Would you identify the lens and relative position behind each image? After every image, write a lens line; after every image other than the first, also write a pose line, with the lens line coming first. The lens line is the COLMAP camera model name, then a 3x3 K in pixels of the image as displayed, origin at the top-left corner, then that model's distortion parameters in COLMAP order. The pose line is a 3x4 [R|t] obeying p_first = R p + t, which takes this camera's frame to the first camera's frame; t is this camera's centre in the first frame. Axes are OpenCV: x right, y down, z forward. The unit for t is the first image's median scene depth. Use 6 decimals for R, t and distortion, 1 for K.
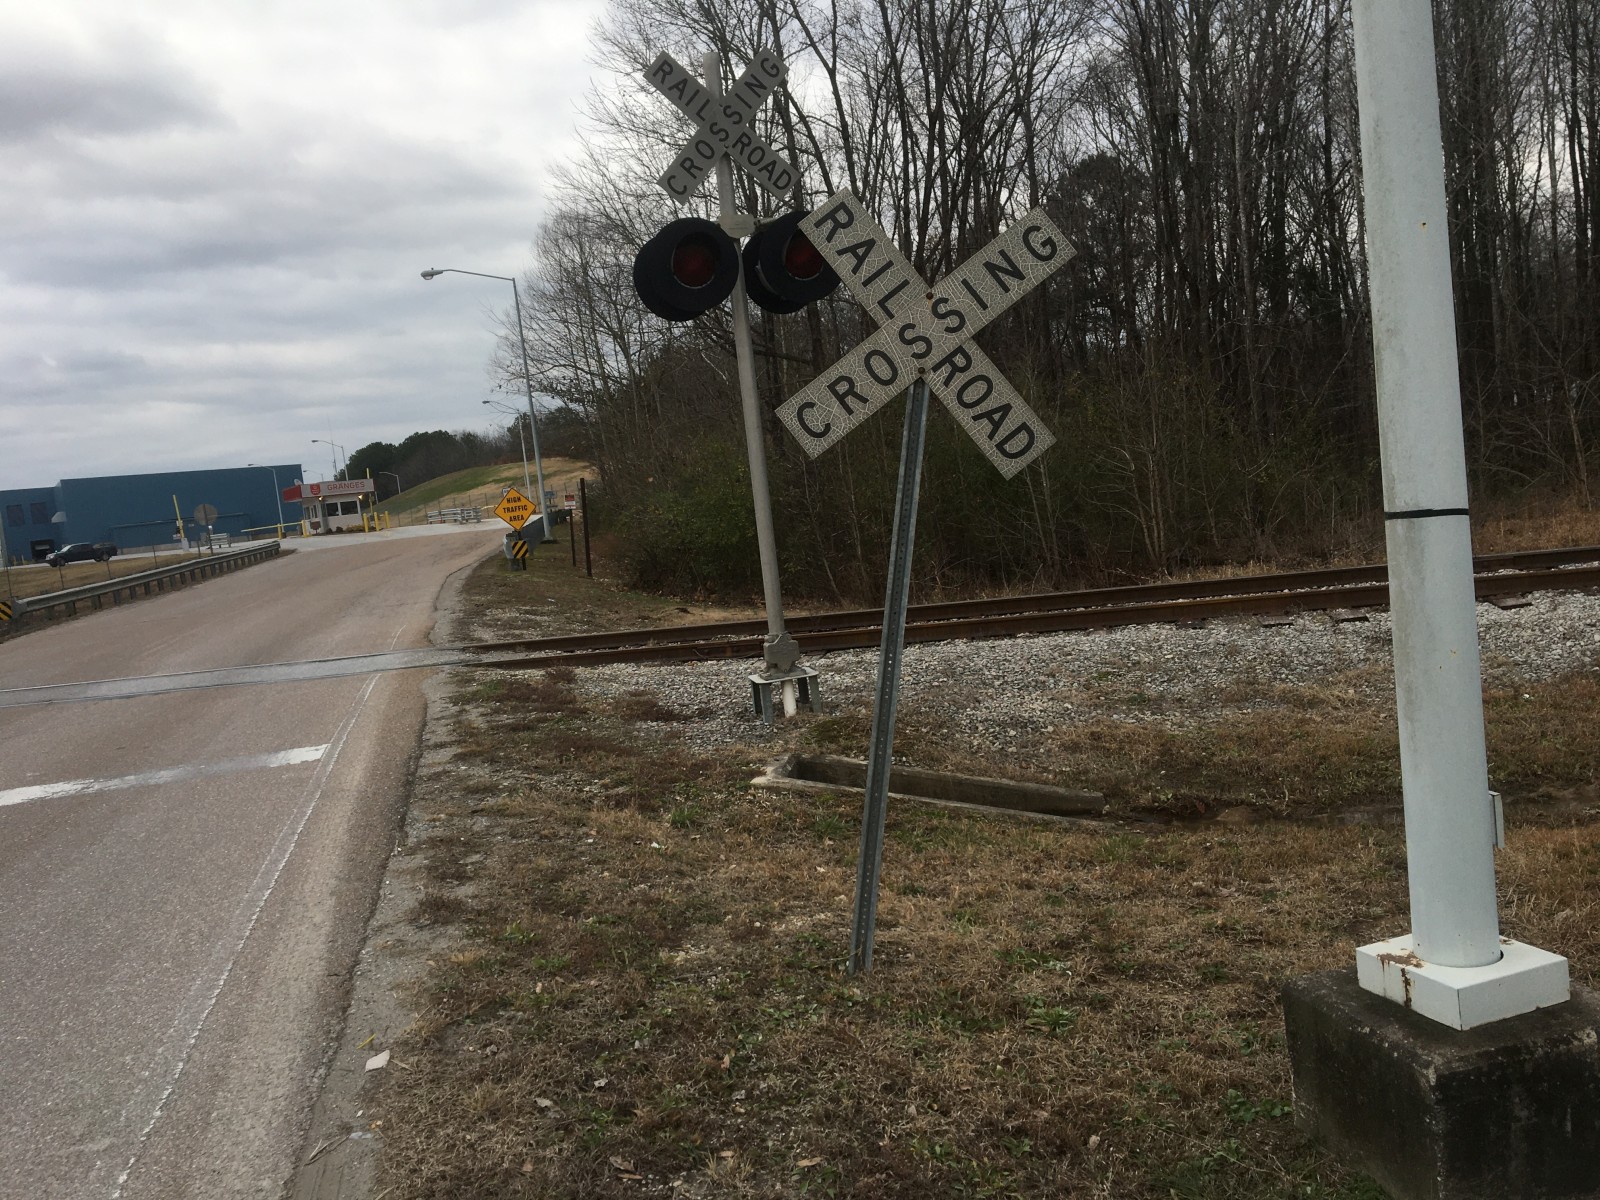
lens RADIAL K [[1341.0, 0, 778.4], [0, 1341.0, 586.9], [0, 0, 1]] dist [0.112729, -0.192195]
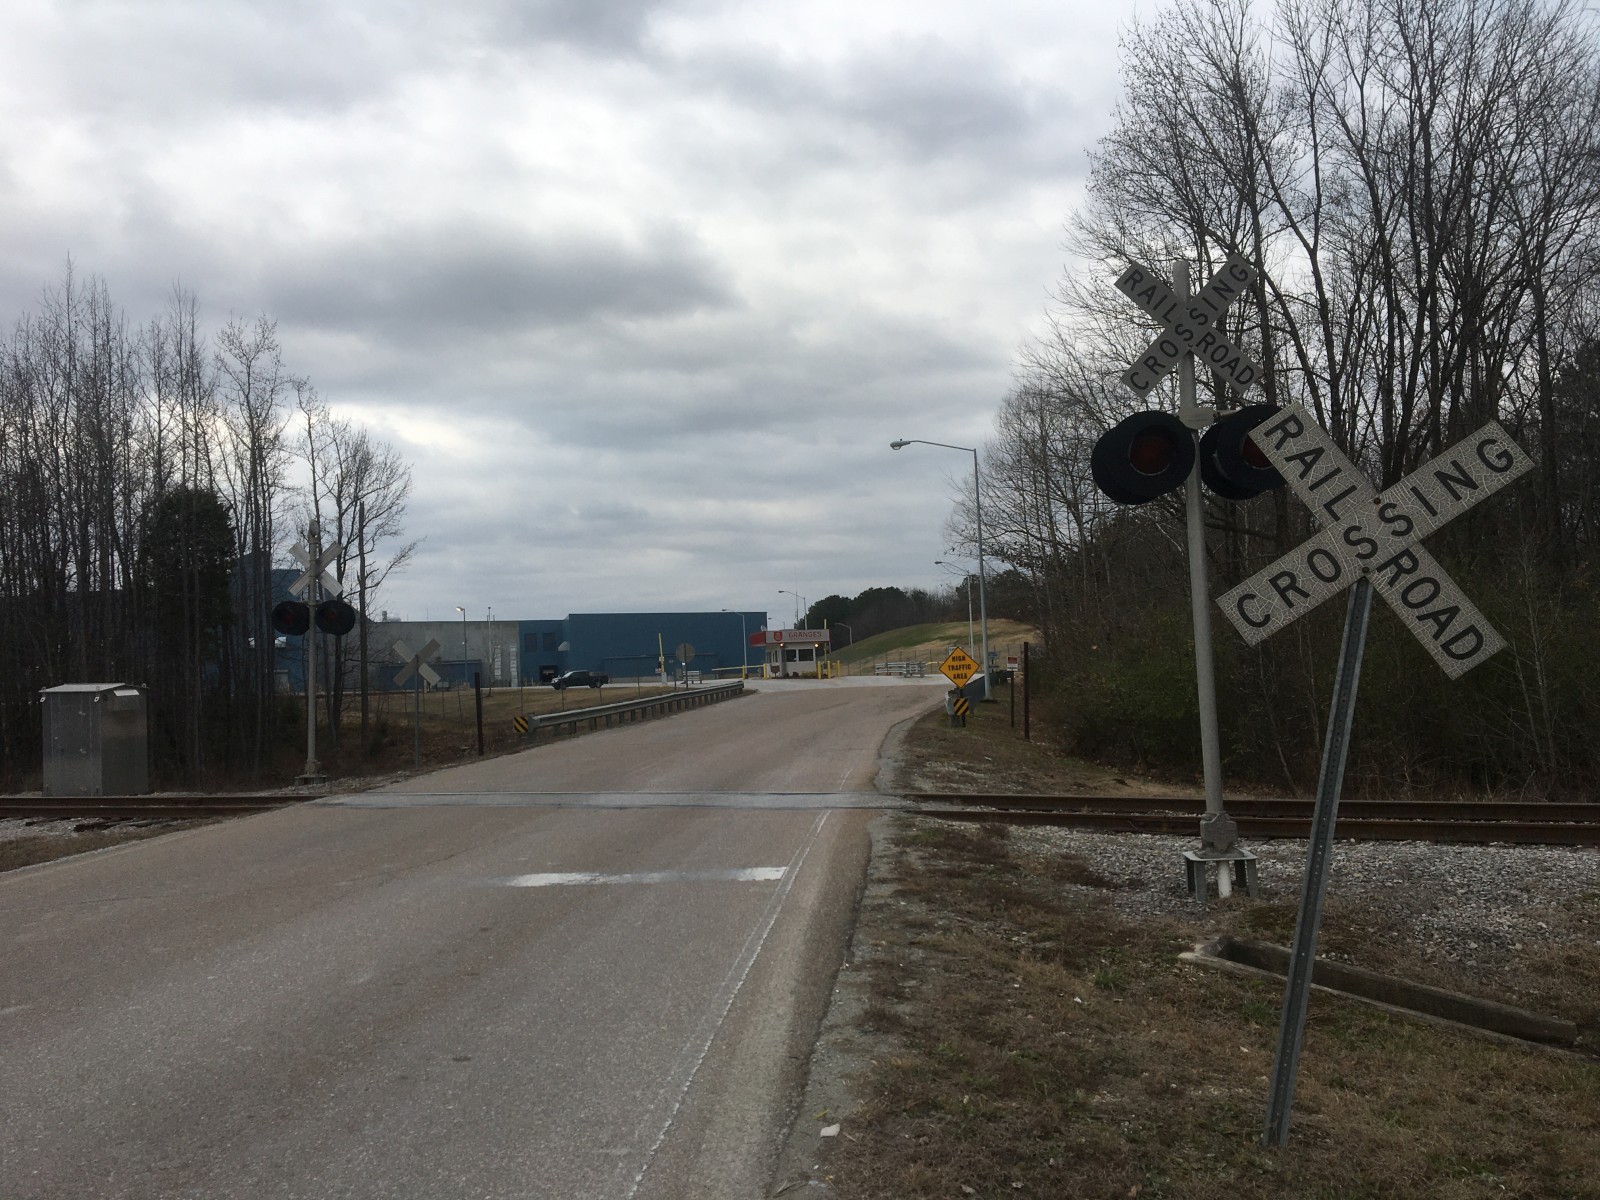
lens RADIAL K [[1333.8, 0, 778.4], [0, 1333.8, 593.2], [0, 0, 1]] dist [0.089316, -0.119996]
pose [[0.945069, 0.052493, -0.322629, 0.006728], [-0.089046, 0.991036, -0.099594, 0.001713], [0.314509, 0.122852, 0.941271, -0.067099]]
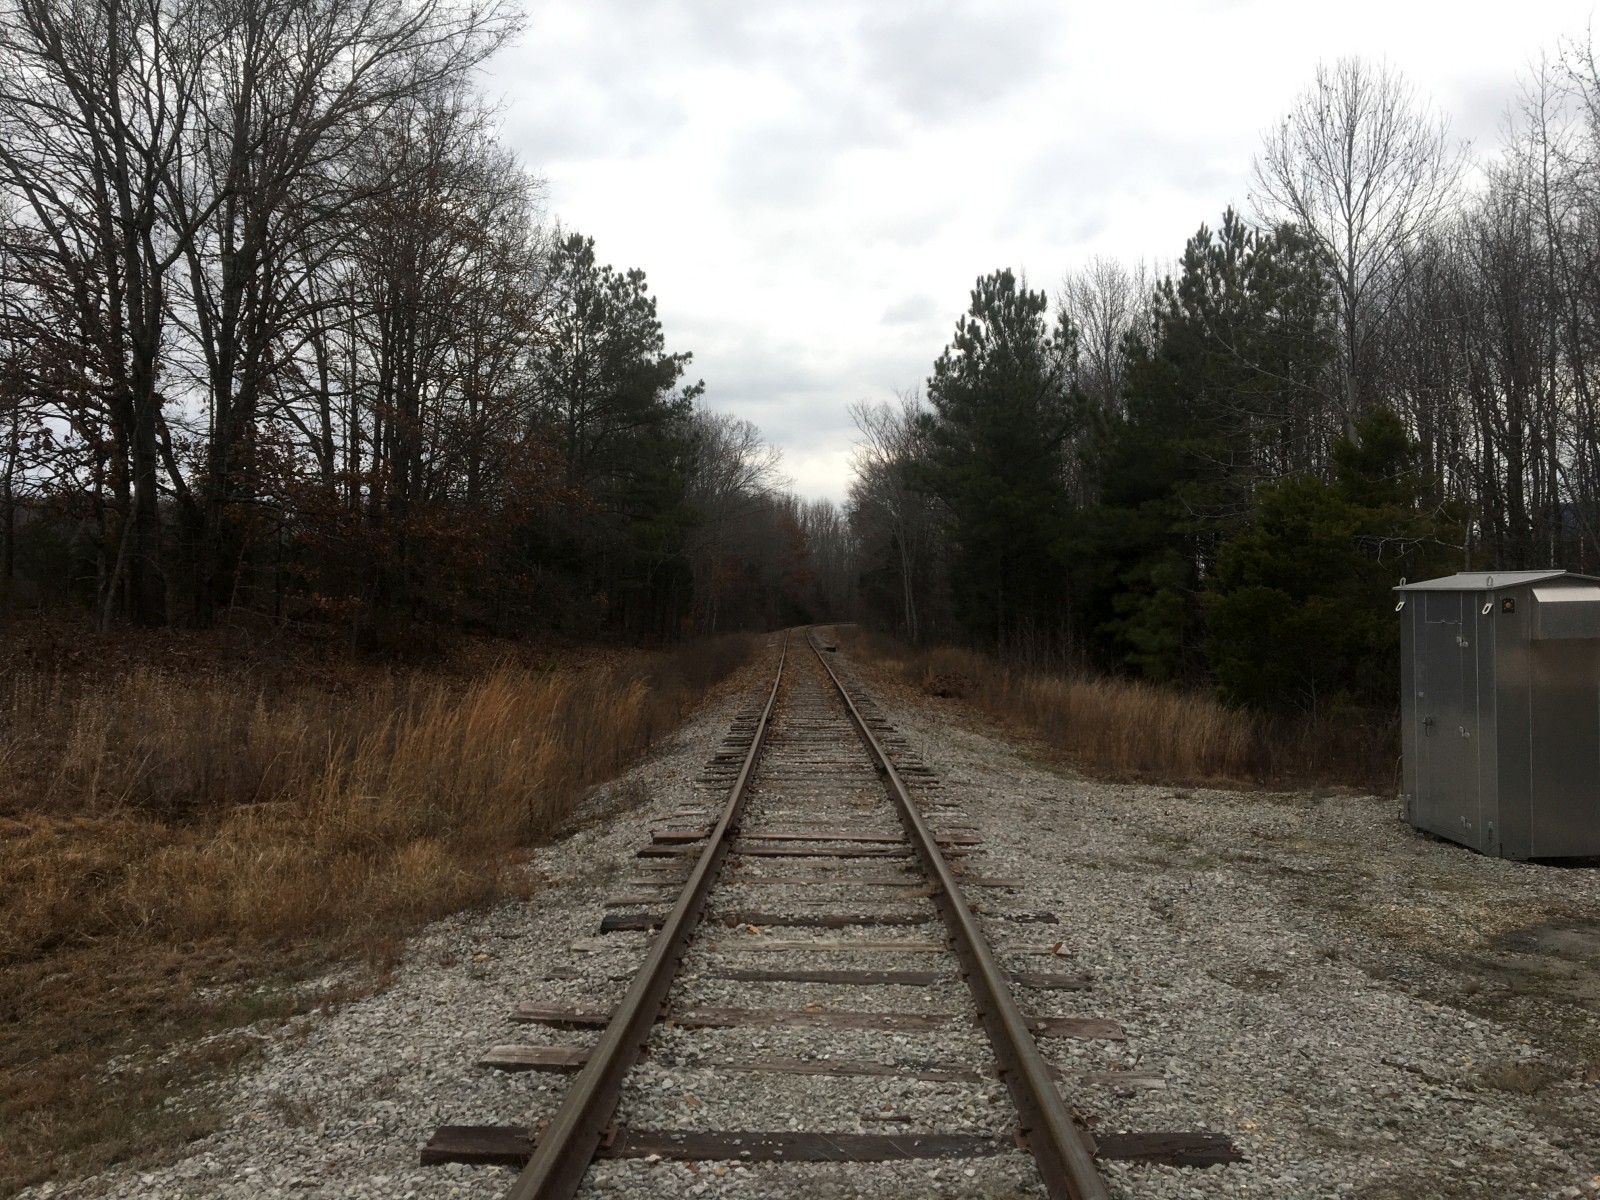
lens RADIAL K [[1341.9, 0, 796.2], [0, 1341.9, 613.1], [0, 0, 1]] dist [0.057849, -0.080026]
pose [[0.092947, 0.103707, -0.990255, -1.333187], [-0.087617, 0.991554, 0.095619, 0.013508], [0.991809, 0.077876, 0.101248, 1.701569]]
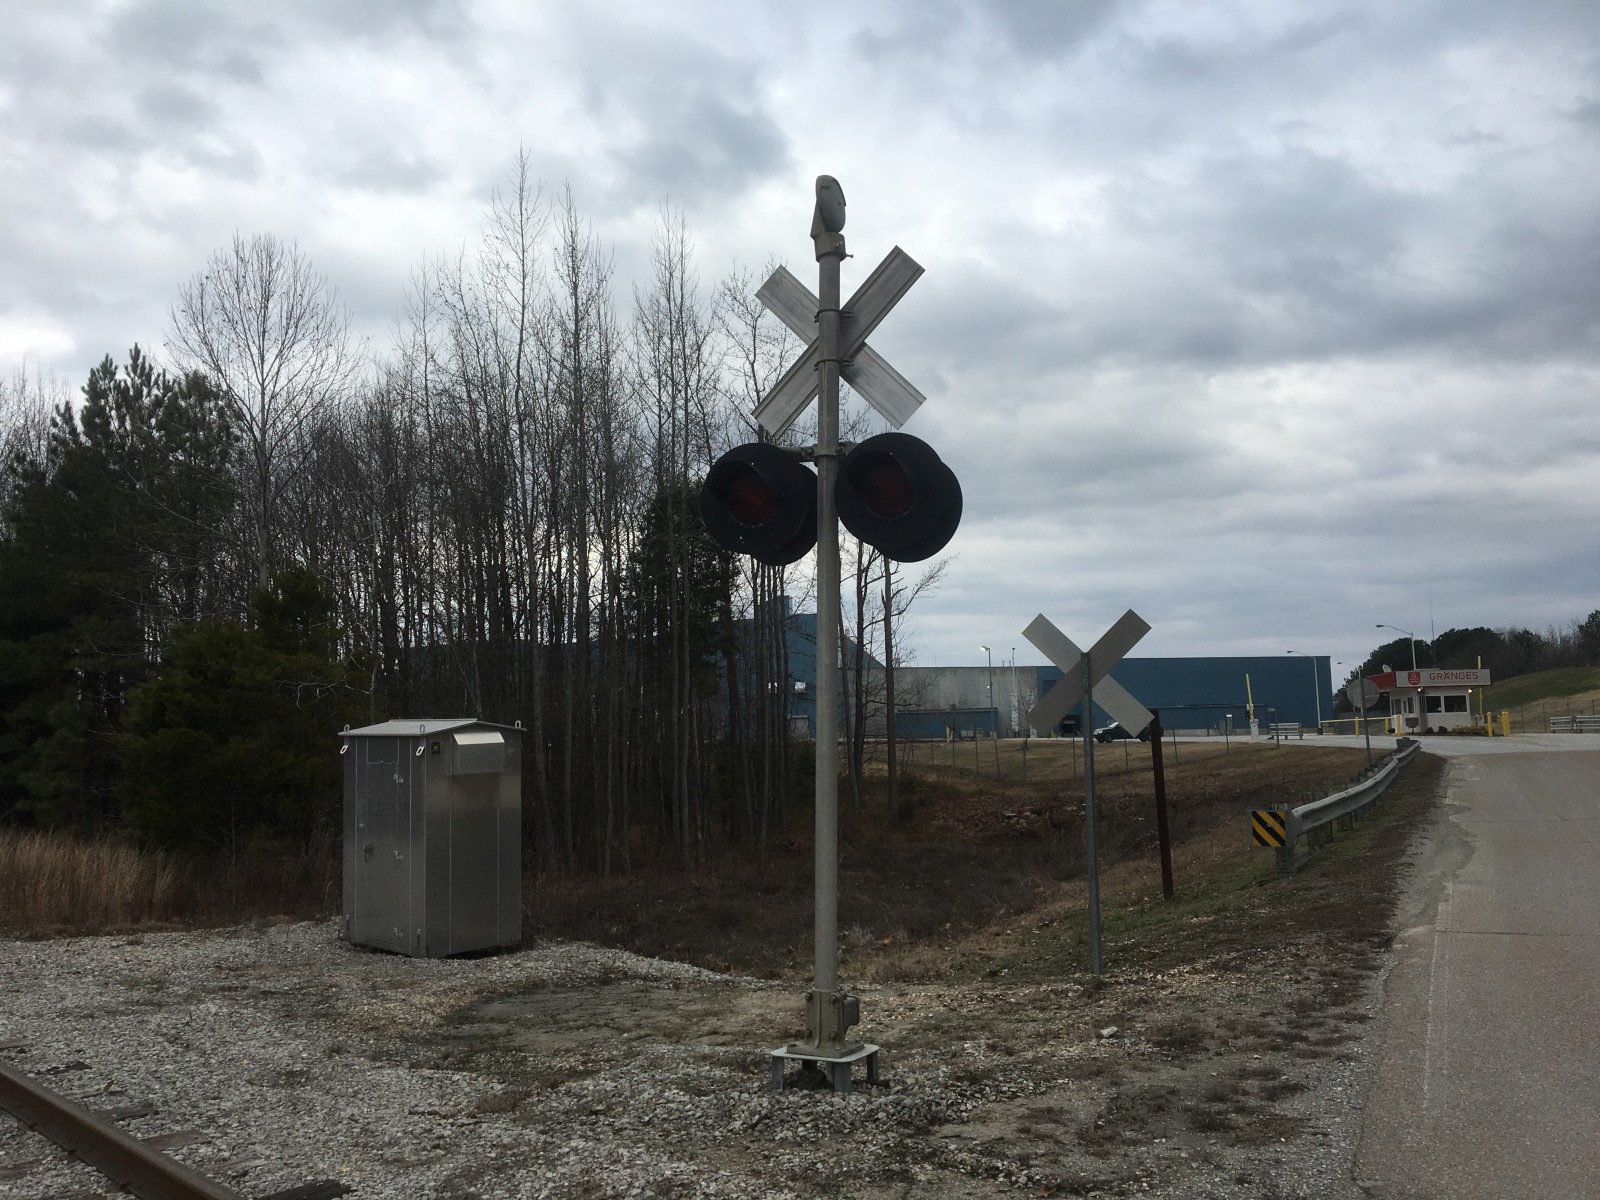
lens RADIAL K [[1331.2, 0, 800.0], [0, 1331.2, 600.0], [0, 0, 1]] dist [0.073692, -0.115839]
pose [[0.773511, 0.026357, -0.633235, -1.222864], [-0.112103, 0.989071, -0.095767, 0.000671], [0.623790, 0.145065, 0.768012, 1.535554]]
